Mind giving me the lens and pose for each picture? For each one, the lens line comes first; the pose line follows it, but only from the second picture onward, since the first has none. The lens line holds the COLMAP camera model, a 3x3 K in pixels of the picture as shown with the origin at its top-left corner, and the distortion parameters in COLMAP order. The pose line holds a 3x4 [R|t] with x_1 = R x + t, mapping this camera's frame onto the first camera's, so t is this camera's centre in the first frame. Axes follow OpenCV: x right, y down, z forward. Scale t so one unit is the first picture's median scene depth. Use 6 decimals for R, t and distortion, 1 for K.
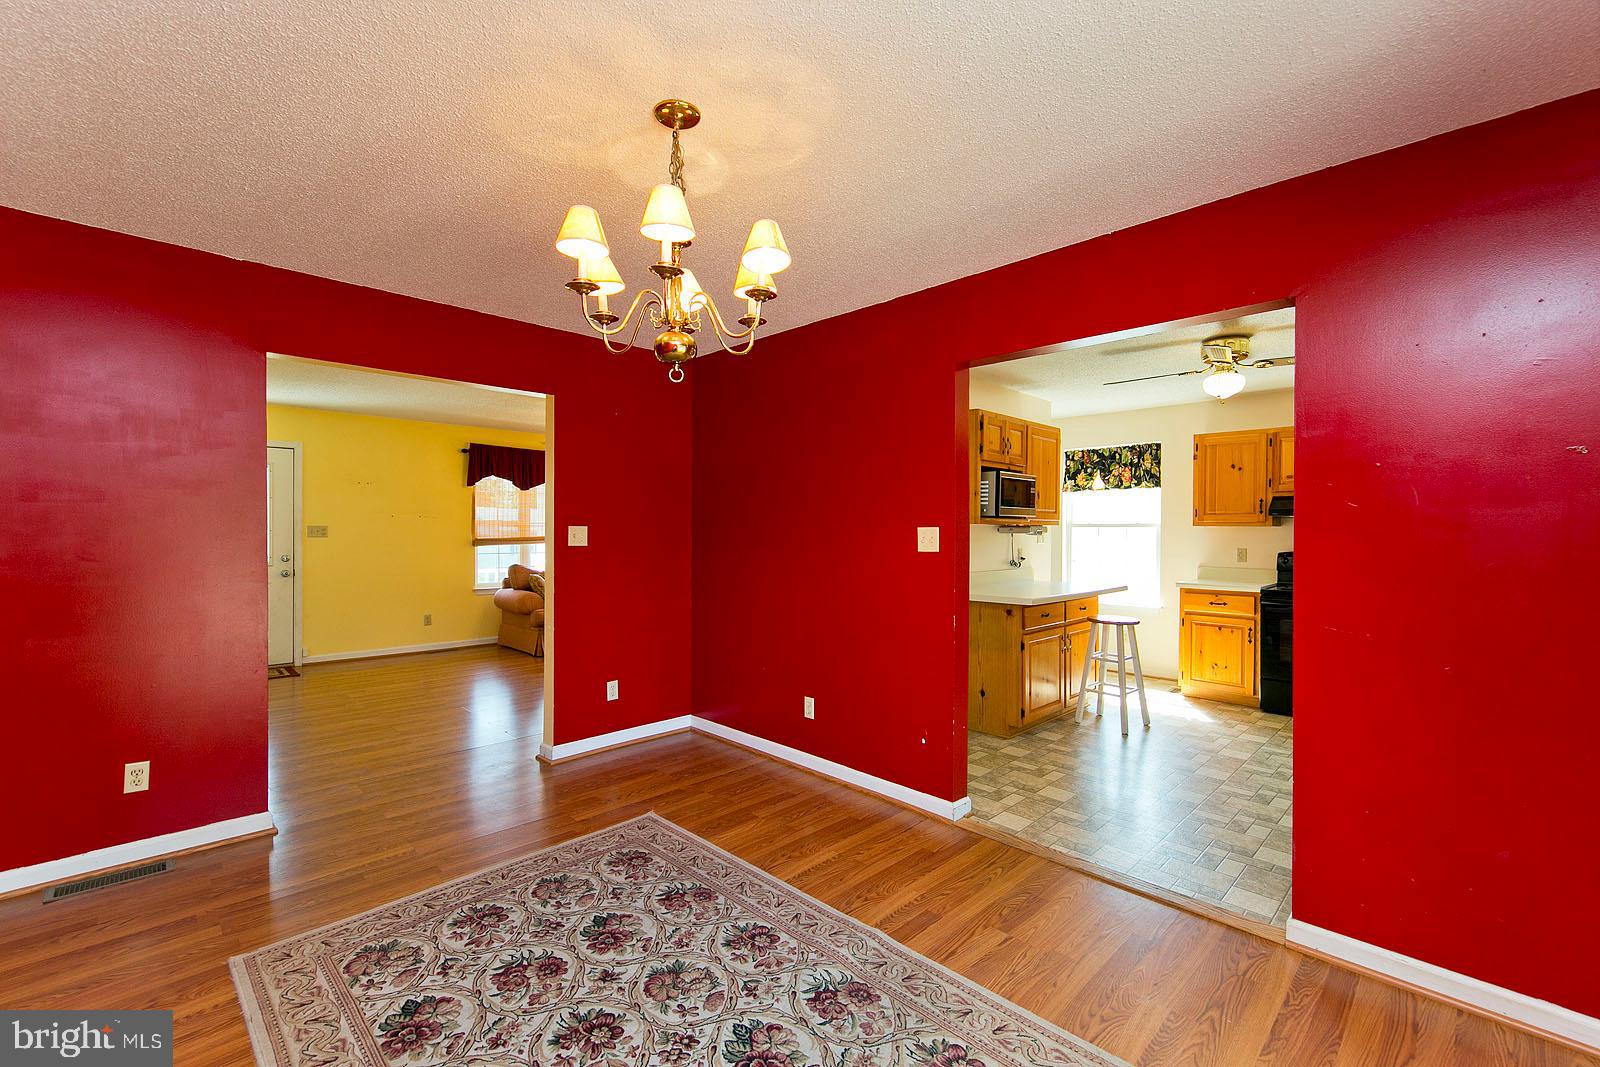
lens RADIAL K [[681.7, 0, 804.8], [0, 681.7, 536.3], [0, 0, 1]] dist [0.004199, -0.000128]
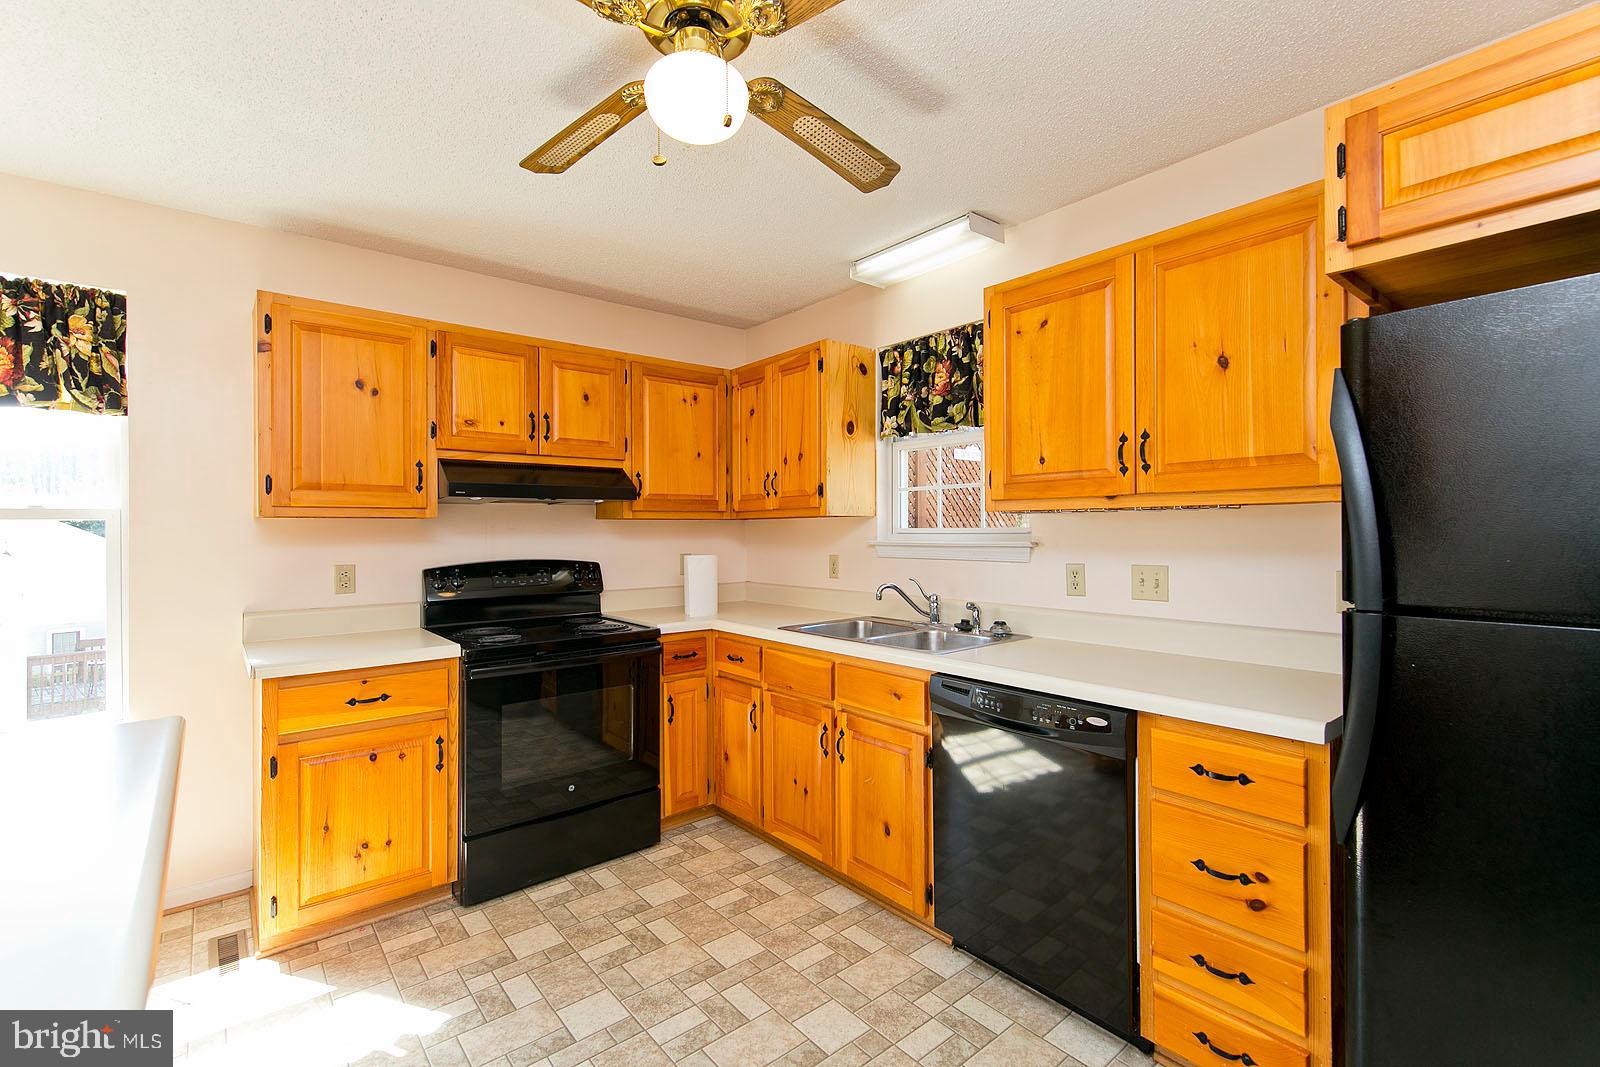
lens RADIAL K [[684.1, 0, 799.5], [0, 684.1, 531.6], [0, 0, 1]] dist [-0.000899, -0.005855]
pose [[0.082203, -0.005117, 0.996603, 0.214805], [0.018996, 0.999813, 0.003567, -0.001507], [-0.996435, 0.018639, 0.082284, 0.718628]]
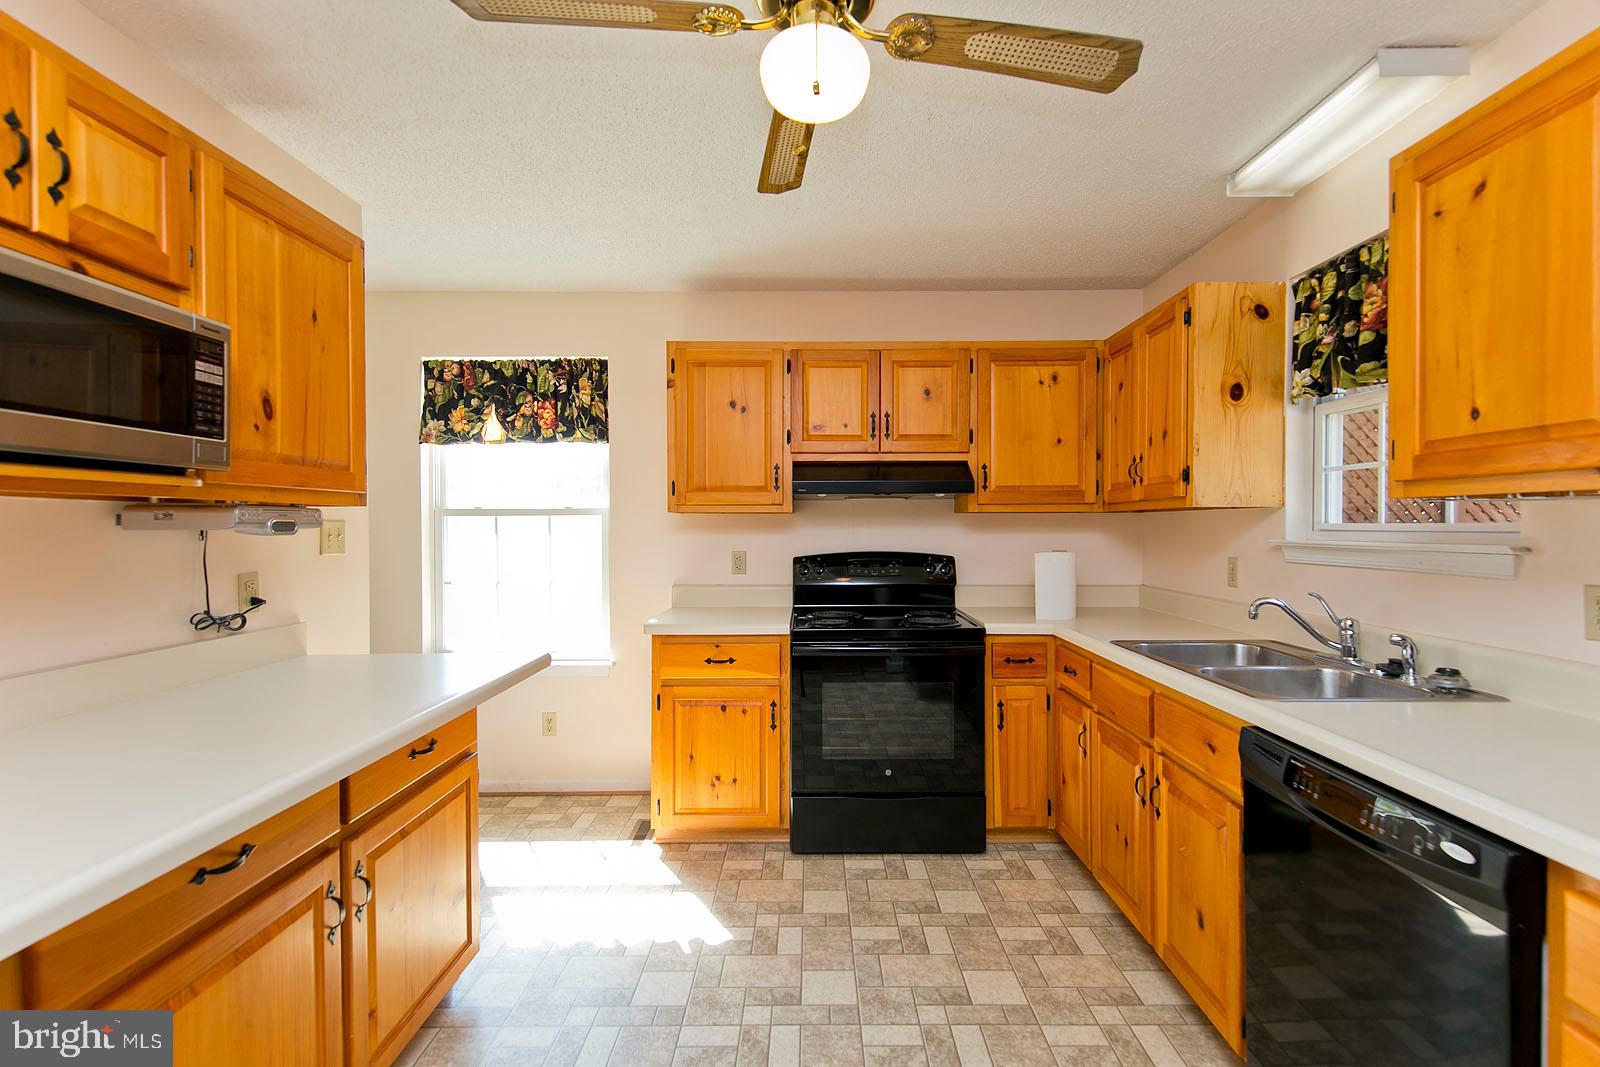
lens RADIAL K [[689.4, 0, 819.9], [0, 689.4, 534.6], [0, 0, 1]] dist [0.003234, -0.004632]
pose [[0.692823, -0.013153, 0.720988, 0.290012], [0.012141, 0.999905, 0.006574, -0.000037], [-0.721006, 0.004198, 0.692916, 0.598942]]
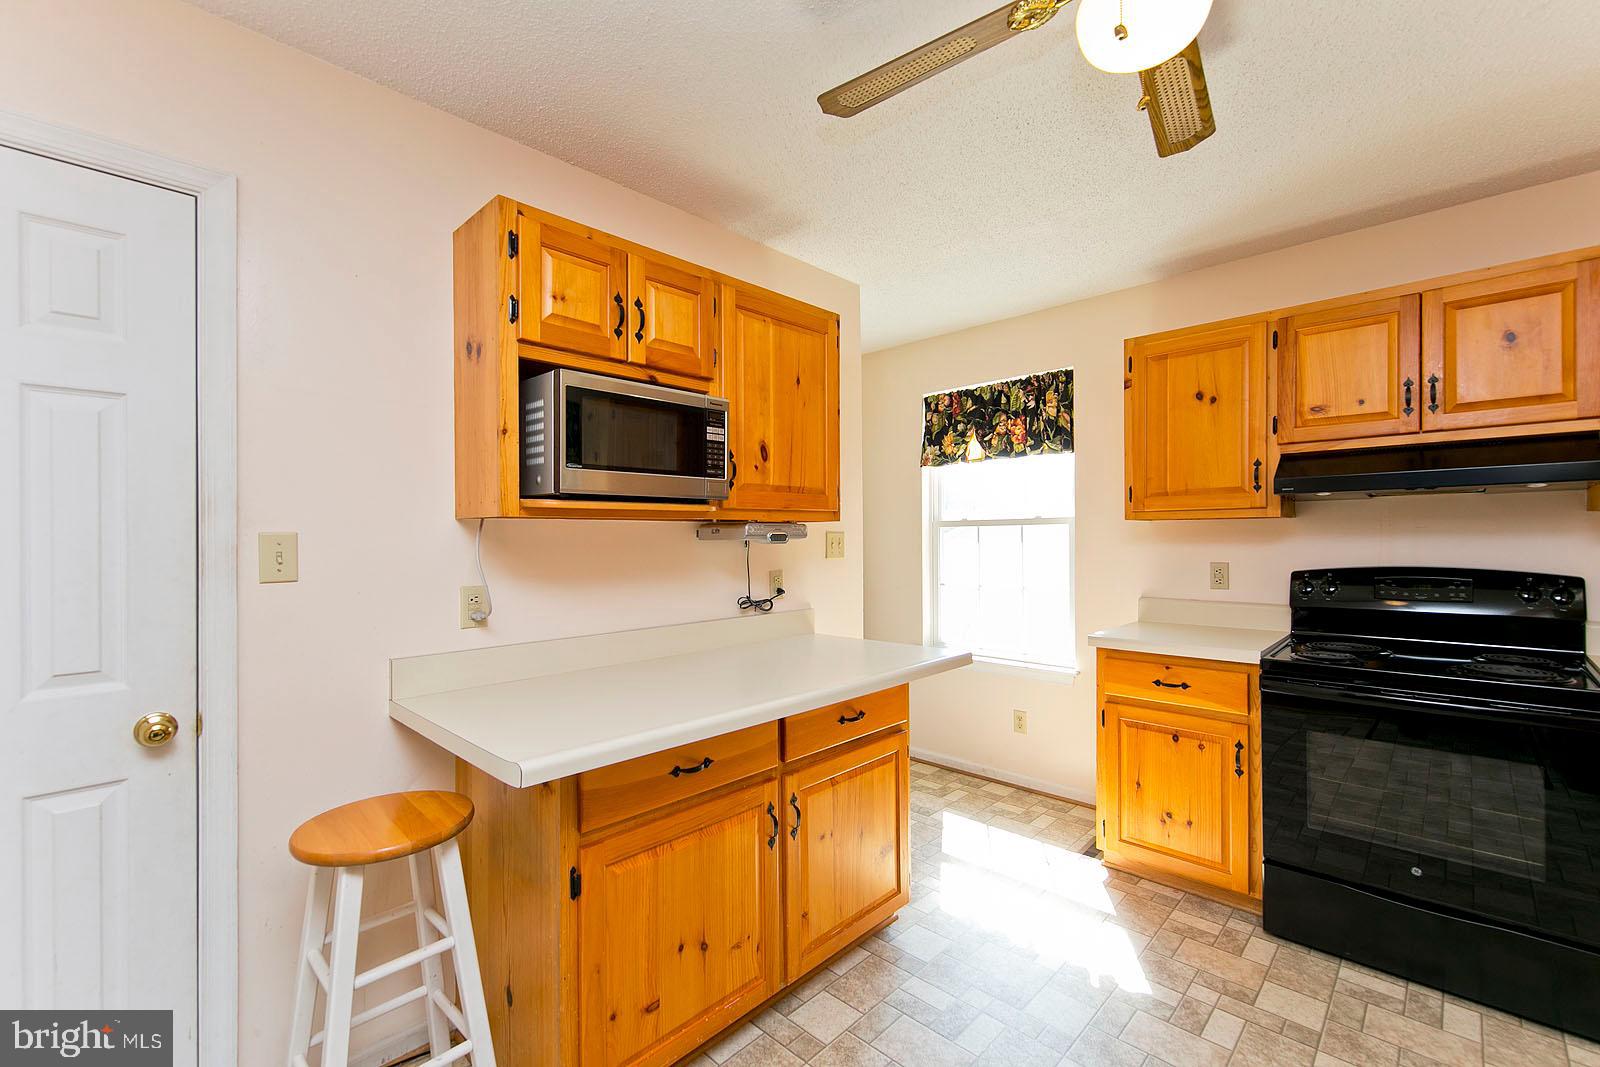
lens RADIAL K [[674.2, 0, 843.3], [0, 674.2, 536.9], [0, 0, 1]] dist [-0.000988, -0.000618]
pose [[0.998630, -0.011691, 0.051000, 0.370331], [0.012275, 0.999862, -0.011163, 0.000252], [-0.050862, 0.011774, 0.998636, 0.567533]]
